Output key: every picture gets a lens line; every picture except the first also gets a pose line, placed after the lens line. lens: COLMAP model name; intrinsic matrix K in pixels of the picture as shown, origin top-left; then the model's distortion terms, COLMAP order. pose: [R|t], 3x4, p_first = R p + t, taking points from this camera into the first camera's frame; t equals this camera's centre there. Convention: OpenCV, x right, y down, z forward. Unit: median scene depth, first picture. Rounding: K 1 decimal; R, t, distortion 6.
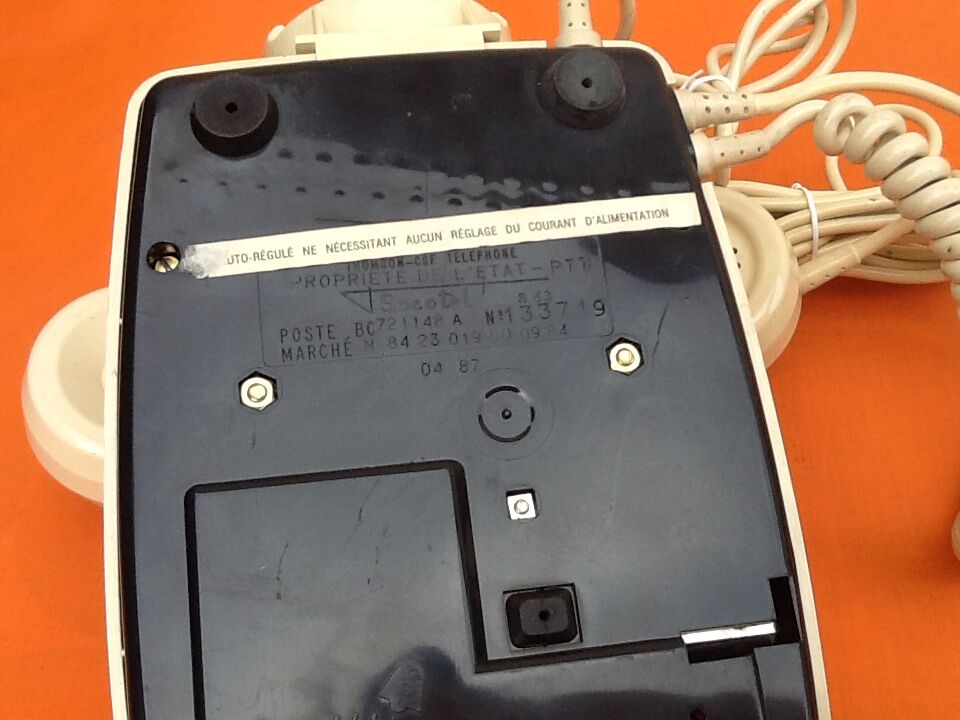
lens RADIAL K [[1226.0, 0, 499.8], [0, 1226.0, 391.3], [0, 0, 1]] dist [0.019150, -0.012884]
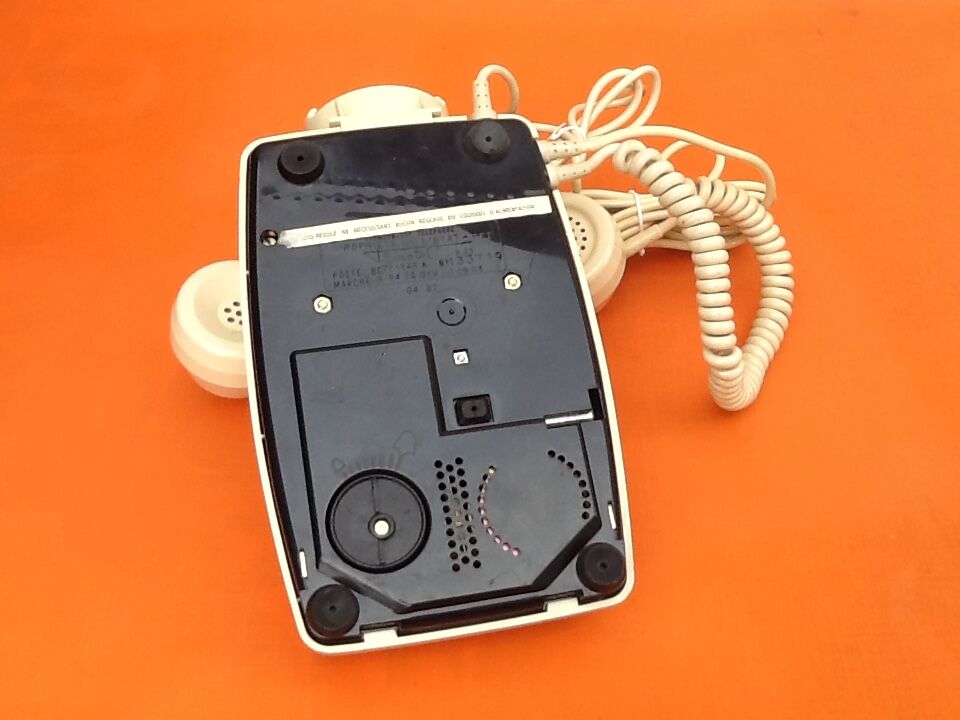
lens RADIAL K [[1229.7, 0, 480.0], [0, 1229.7, 360.0], [0, 0, 1]] dist [-0.004480, -0.023780]
pose [[0.999008, -0.034590, 0.028052, -0.006594], [0.035705, 0.998550, -0.040284, 0.163326], [-0.026618, 0.041245, 0.998794, -0.876948]]
